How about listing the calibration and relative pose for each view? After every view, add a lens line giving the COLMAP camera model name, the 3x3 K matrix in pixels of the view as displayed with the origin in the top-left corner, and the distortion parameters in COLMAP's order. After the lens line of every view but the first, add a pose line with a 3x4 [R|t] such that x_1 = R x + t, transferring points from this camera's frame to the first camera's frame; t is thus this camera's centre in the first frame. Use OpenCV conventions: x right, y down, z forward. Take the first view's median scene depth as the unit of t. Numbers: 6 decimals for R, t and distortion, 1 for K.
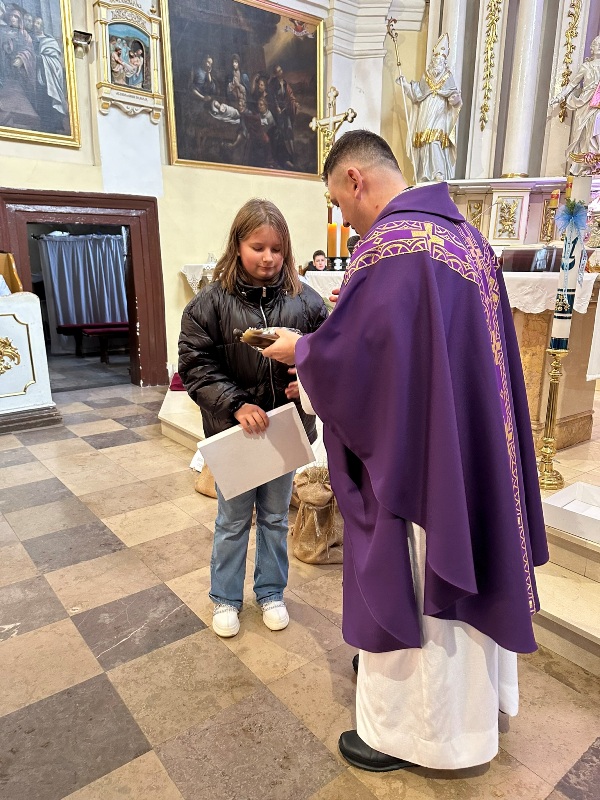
lens RADIAL K [[562.4, 0, 298.2], [0, 562.4, 405.7], [0, 0, 1]] dist [0.029175, -0.029562]
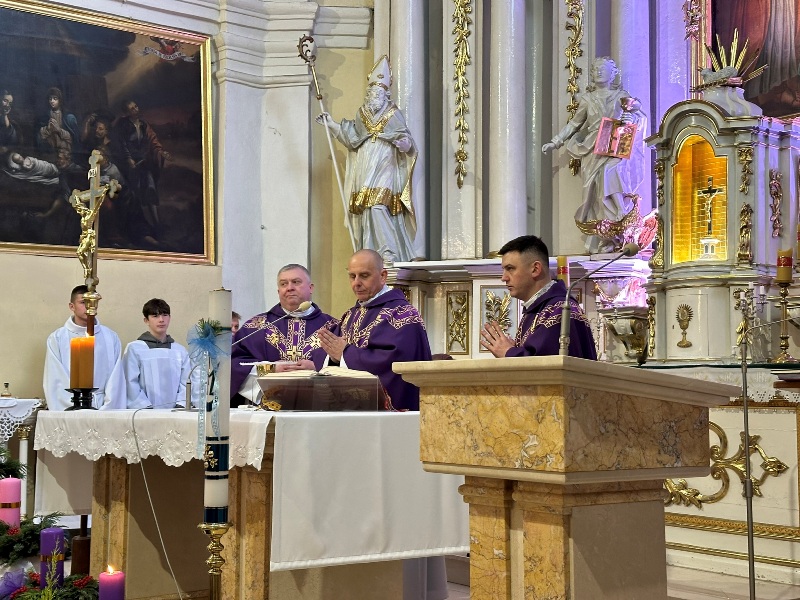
lens RADIAL K [[1116.8, 0, 400.0], [0, 1116.8, 300.0], [0, 0, 1]] dist [0.186561, -0.360400]
pose [[0.999874, -0.014748, -0.005825, 0.273844], [0.012109, 0.947336, -0.320011, 0.032947], [0.010237, 0.319900, 0.947396, -0.149601]]
